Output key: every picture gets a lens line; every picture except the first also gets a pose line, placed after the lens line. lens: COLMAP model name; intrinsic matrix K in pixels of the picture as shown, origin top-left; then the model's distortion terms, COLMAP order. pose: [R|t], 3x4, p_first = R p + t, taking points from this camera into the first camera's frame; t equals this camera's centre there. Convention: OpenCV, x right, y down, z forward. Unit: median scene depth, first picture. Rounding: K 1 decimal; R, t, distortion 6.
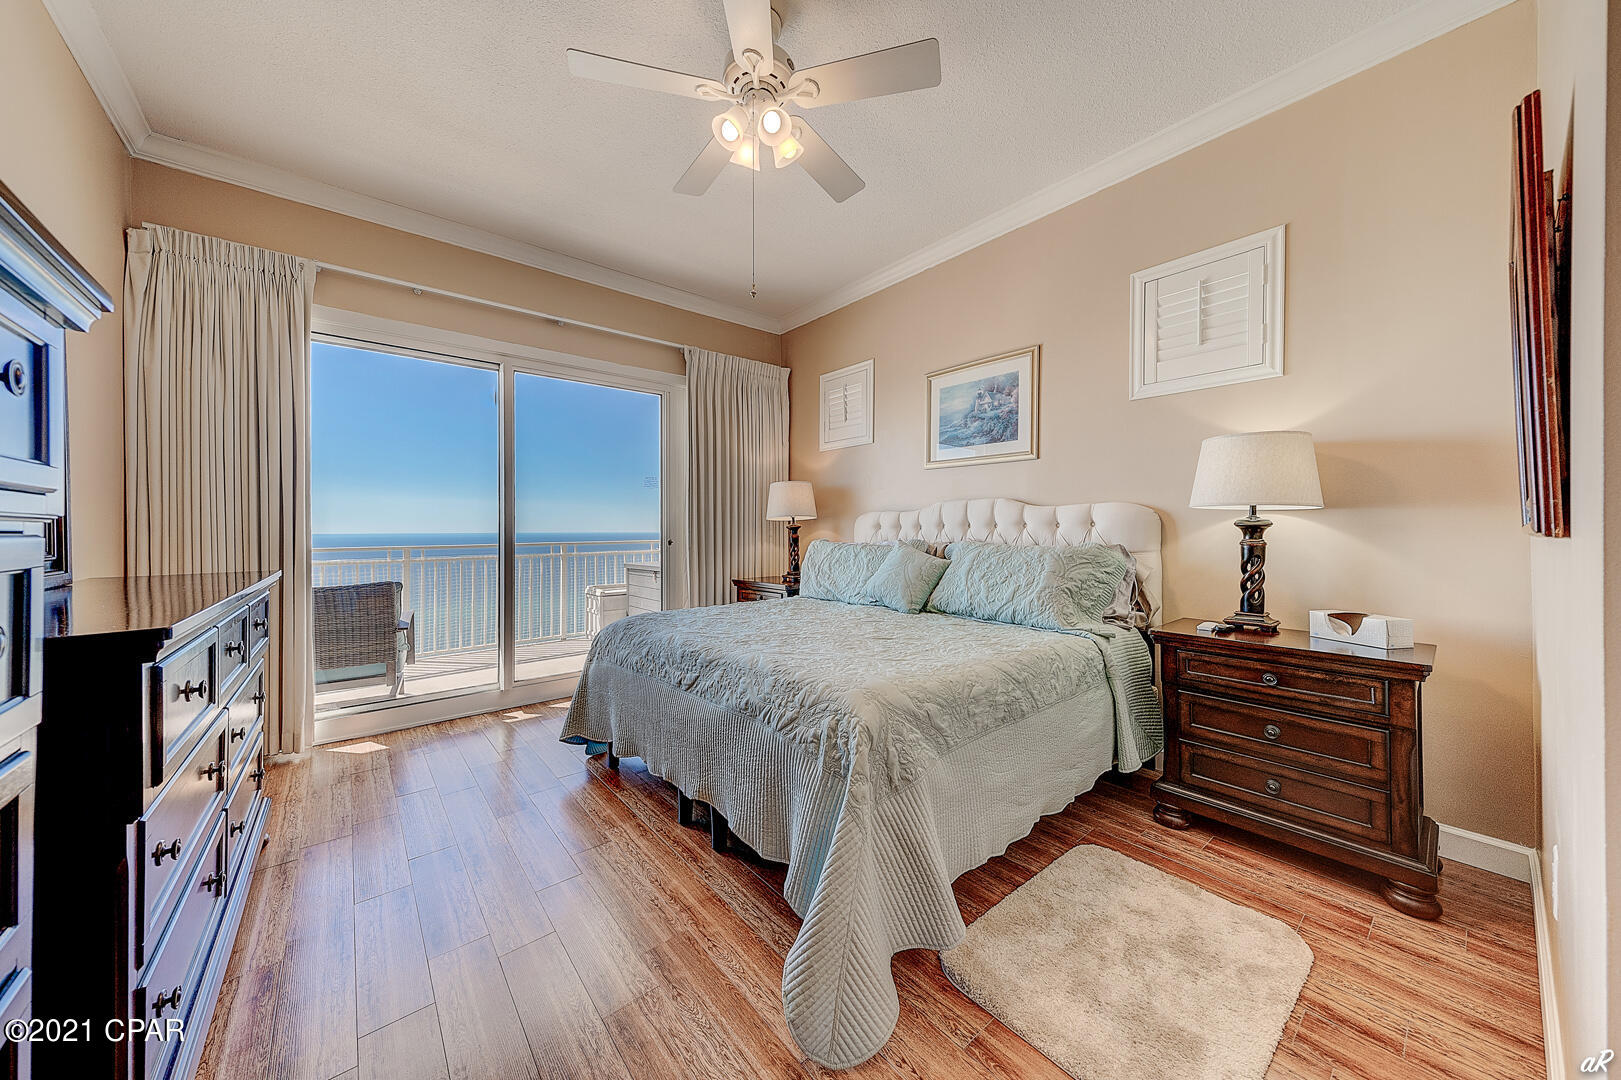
lens RADIAL K [[550.6, 0, 802.5], [0, 550.6, 544.3], [0, 0, 1]] dist [-0.000320, -0.000082]
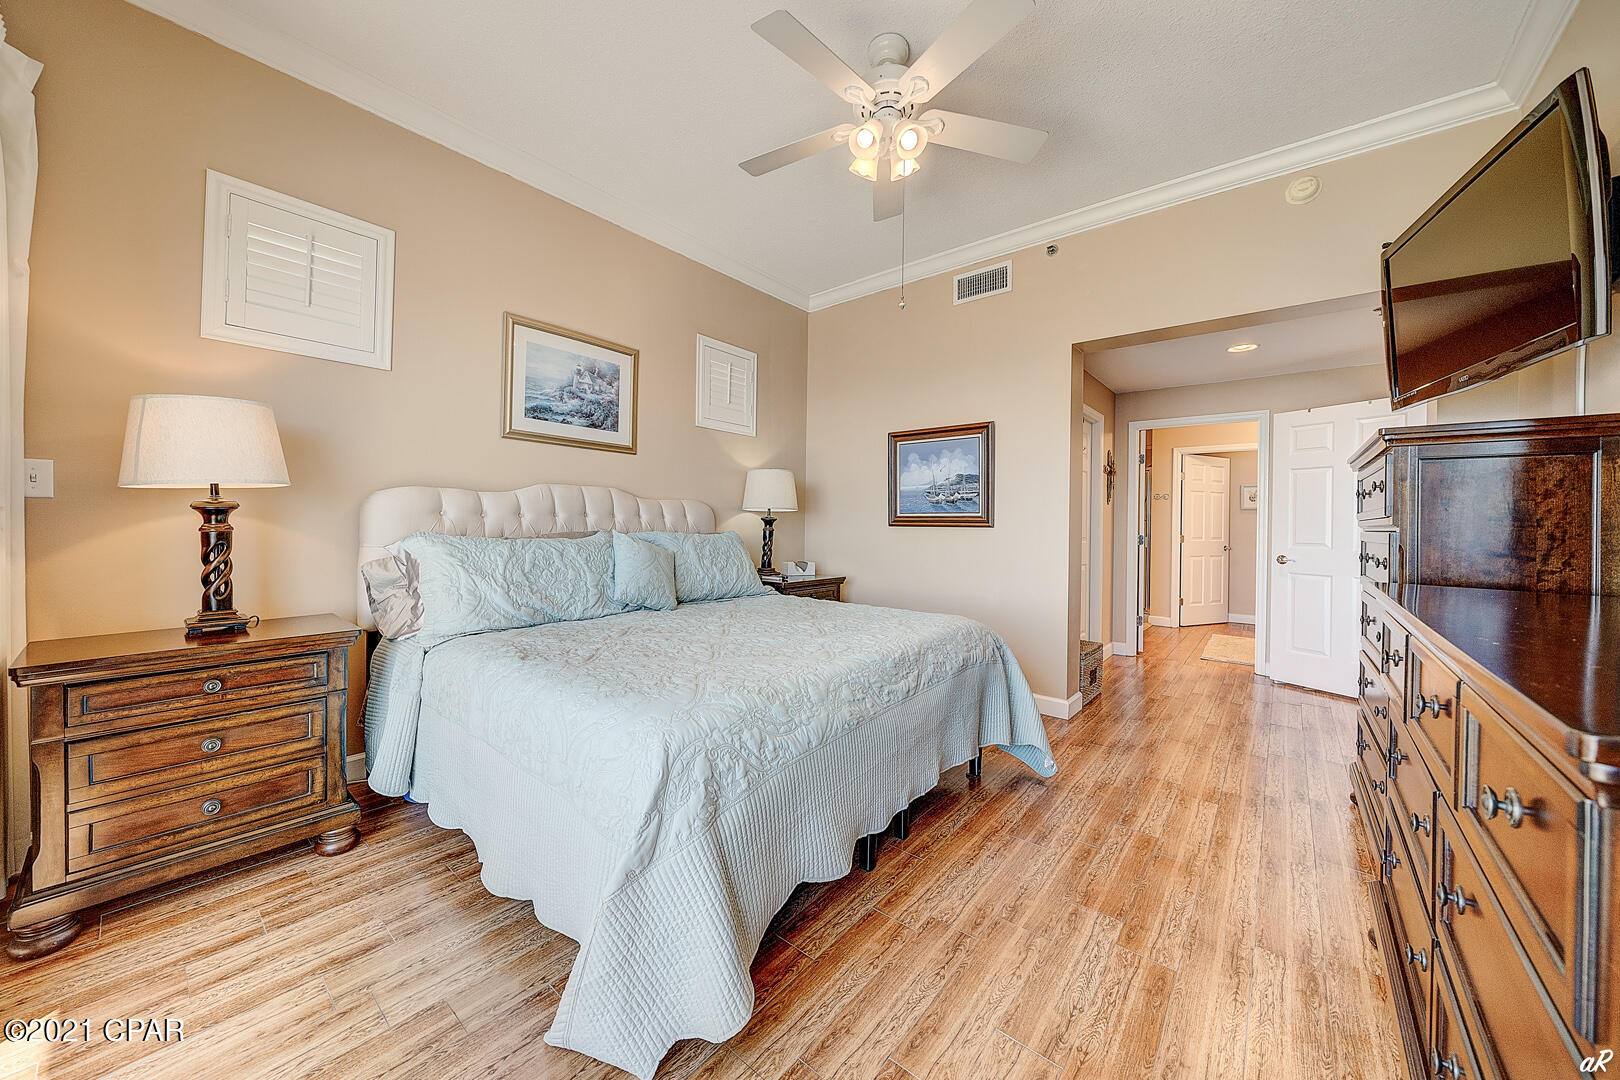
lens RADIAL K [[566.0, 0, 810.5], [0, 566.0, 529.9], [0, 0, 1]] dist [0.000279, 0.000015]
pose [[-0.178911, -0.015338, 0.983746, -0.666445], [0.009287, 0.999808, 0.017277, -0.020996], [-0.983821, 0.012227, -0.178734, 0.784012]]
